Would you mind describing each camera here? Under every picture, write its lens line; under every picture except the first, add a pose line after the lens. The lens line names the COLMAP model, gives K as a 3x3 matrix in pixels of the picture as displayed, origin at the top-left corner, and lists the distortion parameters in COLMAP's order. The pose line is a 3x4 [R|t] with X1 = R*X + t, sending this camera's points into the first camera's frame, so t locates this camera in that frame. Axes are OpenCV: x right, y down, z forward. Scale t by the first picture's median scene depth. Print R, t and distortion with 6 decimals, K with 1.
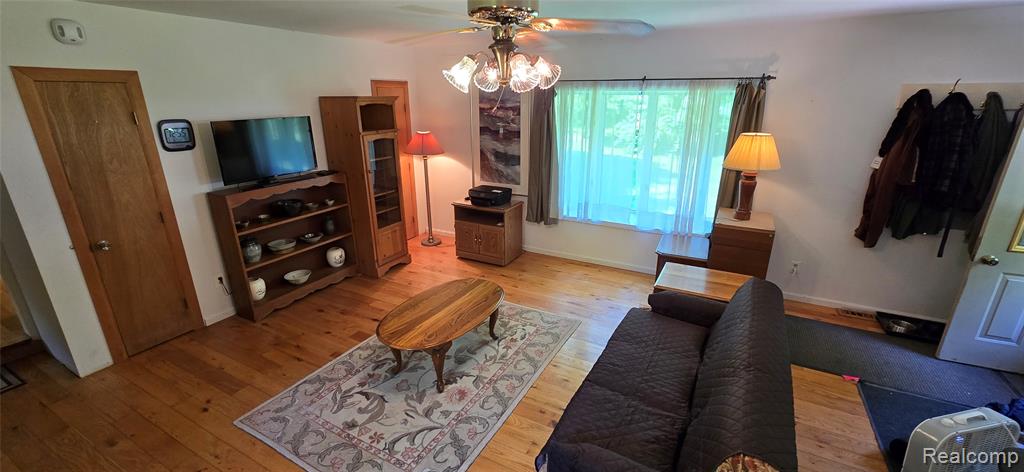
lens RADIAL K [[425.7, 0, 512.0], [0, 425.7, 236.0], [0, 0, 1]] dist [-0.003507, -0.000358]
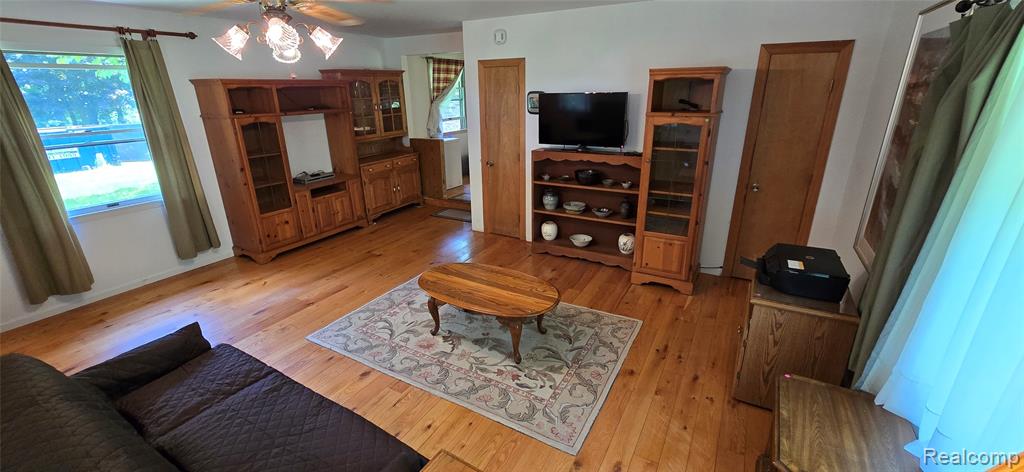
lens RADIAL K [[407.2, 0, 512.5], [0, 407.2, 258.3], [0, 0, 1]] dist [0.020556, -0.000029]
pose [[-0.033695, 0.331020, -0.943022, 0.660192], [-0.340982, 0.883136, 0.322183, -0.182312], [0.939466, 0.332410, 0.083115, 0.936169]]
